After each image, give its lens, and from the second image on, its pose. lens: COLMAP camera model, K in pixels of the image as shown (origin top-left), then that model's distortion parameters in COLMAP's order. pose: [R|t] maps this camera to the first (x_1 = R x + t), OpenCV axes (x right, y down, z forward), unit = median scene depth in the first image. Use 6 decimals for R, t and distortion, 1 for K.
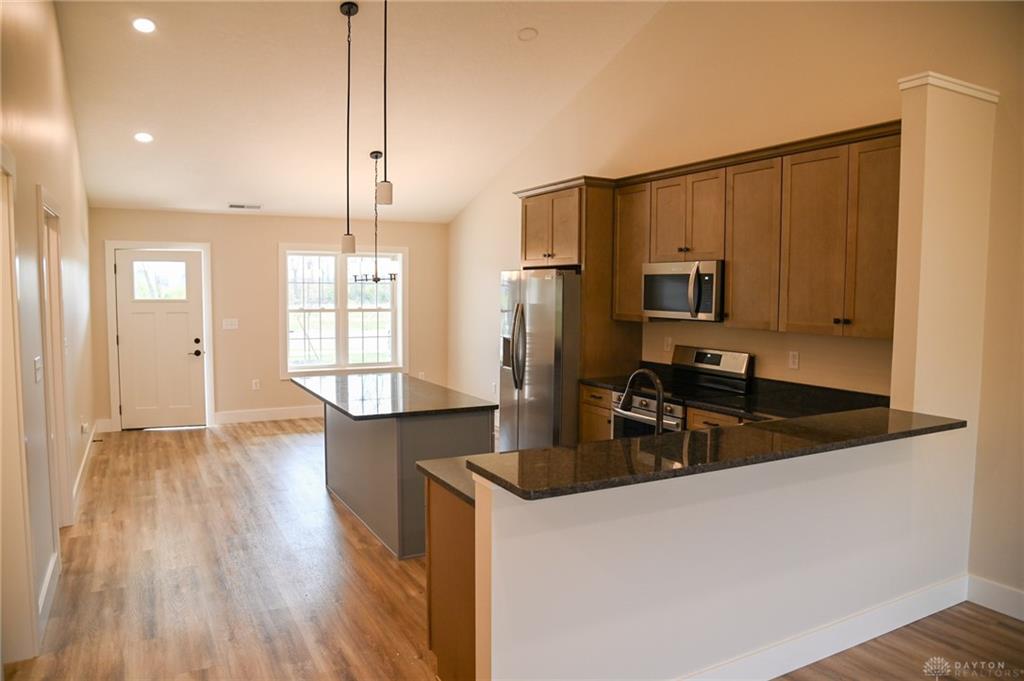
lens RADIAL K [[700.5, 0, 506.8], [0, 700.5, 342.5], [0, 0, 1]] dist [-0.111046, 0.058038]
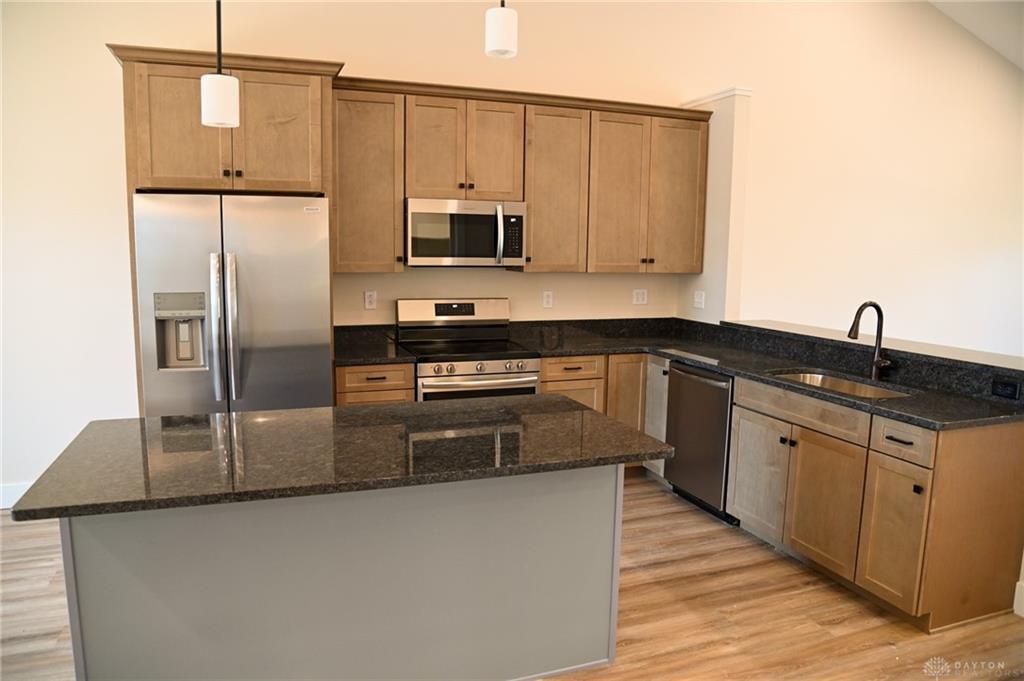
lens RADIAL K [[700.5, 0, 506.8], [0, 700.5, 342.5], [0, 0, 1]] dist [-0.111046, 0.058038]
pose [[0.140400, -0.137798, 0.980459, -0.706901], [0.064429, 0.989440, 0.129834, -0.056893], [-0.987996, 0.044942, 0.147796, 0.947116]]
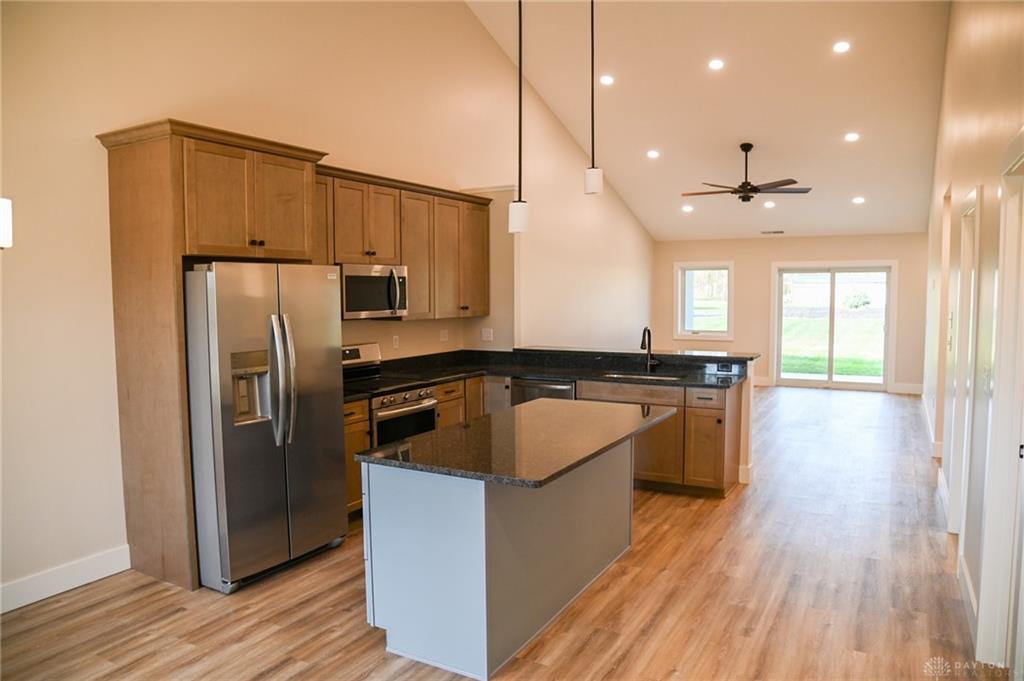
lens RADIAL K [[700.5, 0, 506.8], [0, 700.5, 342.5], [0, 0, 1]] dist [-0.111046, 0.058038]
pose [[-0.530449, -0.065278, 0.845200, -0.885661], [0.069221, 0.990366, 0.119933, -0.127476], [-0.844886, 0.122124, -0.520820, 1.596806]]
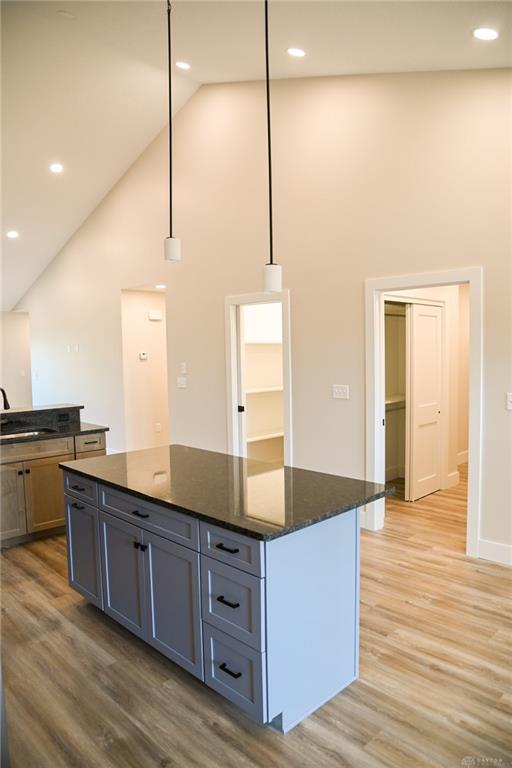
lens RADIAL K [[525.4, 0, 256.0], [0, 525.4, 384.0], [0, 0, 1]] dist [-0.111046, 0.058038]
pose [[-0.961011, 0.023811, -0.275483, -0.082915], [-0.013711, 0.990956, 0.133484, -0.128349], [0.276170, 0.132057, -0.951993, 1.778330]]
